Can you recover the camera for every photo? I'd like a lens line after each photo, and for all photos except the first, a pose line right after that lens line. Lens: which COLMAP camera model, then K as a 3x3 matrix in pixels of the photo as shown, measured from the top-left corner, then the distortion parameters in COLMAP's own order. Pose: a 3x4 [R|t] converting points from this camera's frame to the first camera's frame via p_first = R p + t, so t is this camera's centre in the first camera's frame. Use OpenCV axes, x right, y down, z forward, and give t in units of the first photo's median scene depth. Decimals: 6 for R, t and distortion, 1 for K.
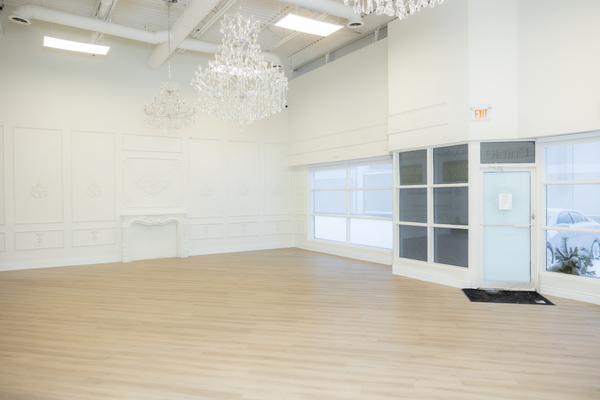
lens RADIAL K [[441.8, 0, 302.4], [0, 441.8, 202.1], [0, 0, 1]] dist [-0.002028, 0.012950]
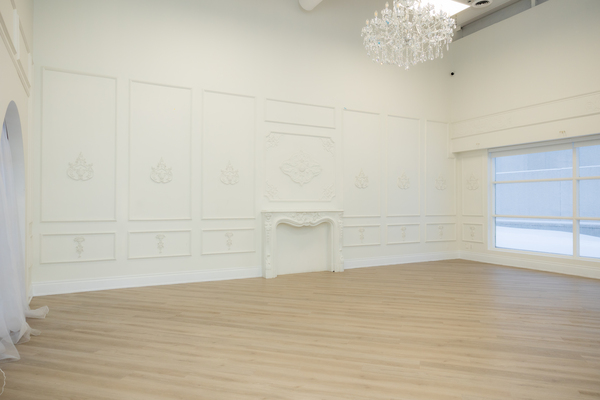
lens RADIAL K [[405.3, 0, 296.0], [0, 405.3, 200.3], [0, 0, 1]] dist [0.006074, 0.001339]
pose [[0.997063, 0.007712, -0.076194, -0.291064], [-0.009956, 0.999526, -0.029116, 0.028532], [0.075933, 0.029789, 0.996668, 0.332180]]
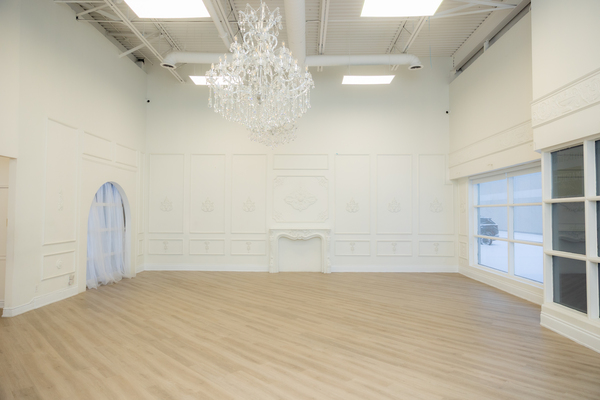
lens RADIAL K [[405.3, 0, 304.5], [0, 405.3, 198.2], [0, 0, 1]] dist [0.006074, 0.001339]
pose [[0.833299, -0.009846, -0.552735, 0.201039], [-0.019458, 0.998699, -0.047125, -0.000220], [0.552480, 0.050024, 0.832024, 0.201245]]
